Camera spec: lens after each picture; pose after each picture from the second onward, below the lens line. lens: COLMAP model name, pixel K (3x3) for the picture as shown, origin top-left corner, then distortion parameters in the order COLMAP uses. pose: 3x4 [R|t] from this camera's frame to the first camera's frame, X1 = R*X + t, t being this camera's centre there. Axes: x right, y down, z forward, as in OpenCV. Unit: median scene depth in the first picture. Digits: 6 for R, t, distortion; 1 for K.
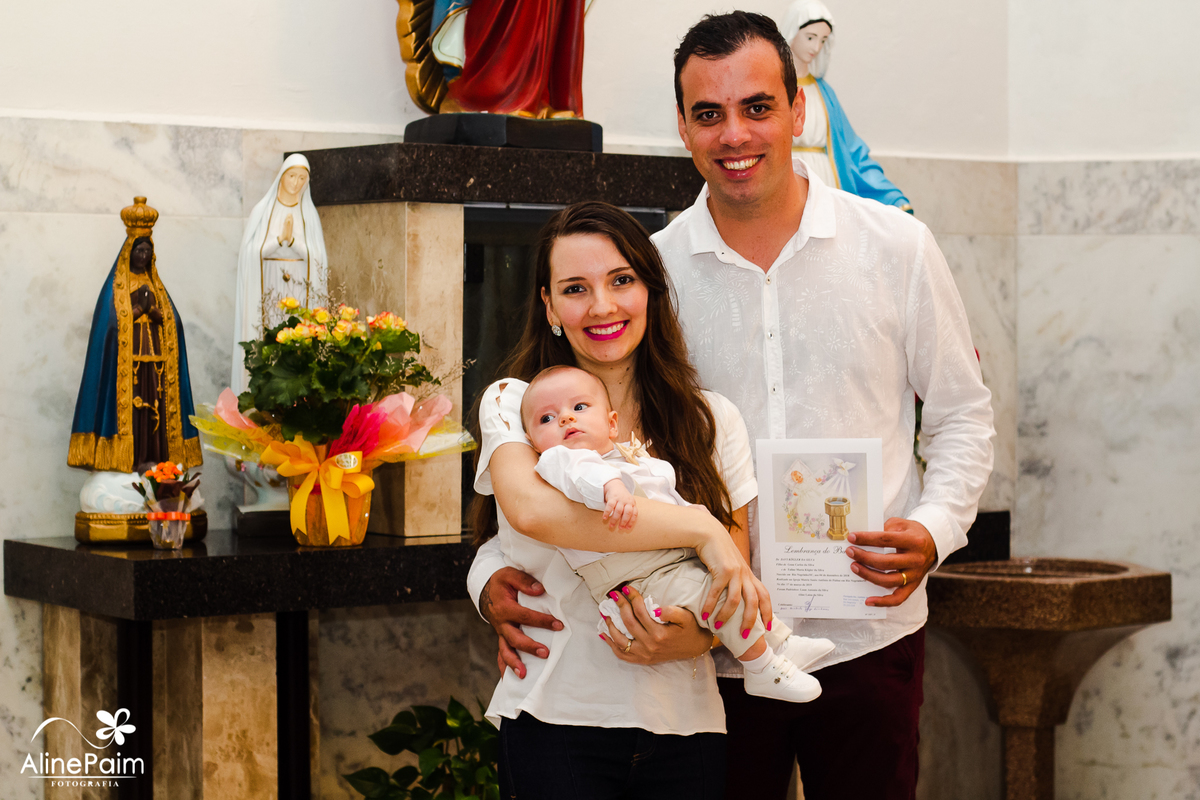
lens RADIAL K [[2851.2, 0, 581.7], [0, 2851.2, 414.6], [0, 0, 1]] dist [-0.119296, 0.176498]
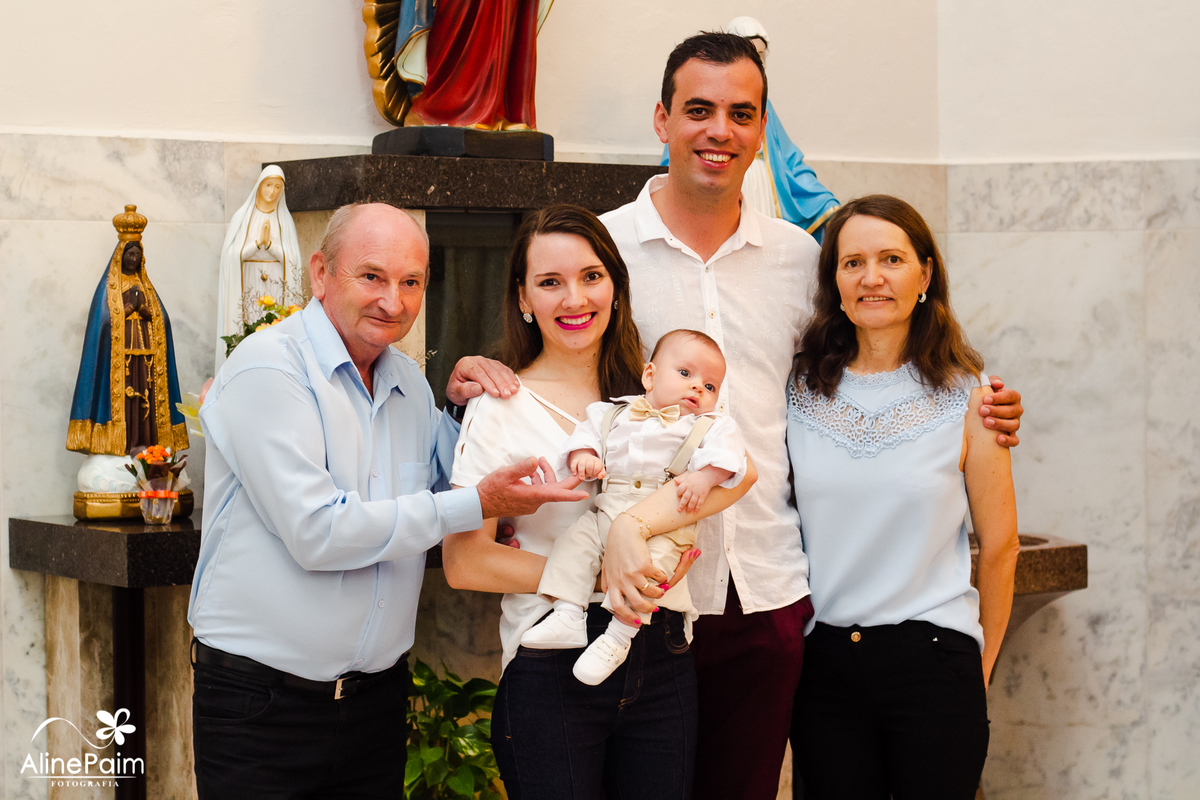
lens RADIAL K [[2891.4, 0, 600.0], [0, 2891.4, 400.0], [0, 0, 1]] dist [-0.110948, 0.024391]
pose [[0.999956, -0.007399, 0.005750, 0.018848], [0.007422, 0.999965, -0.003925, 0.004404], [-0.005721, 0.003968, 0.999976, -0.113253]]
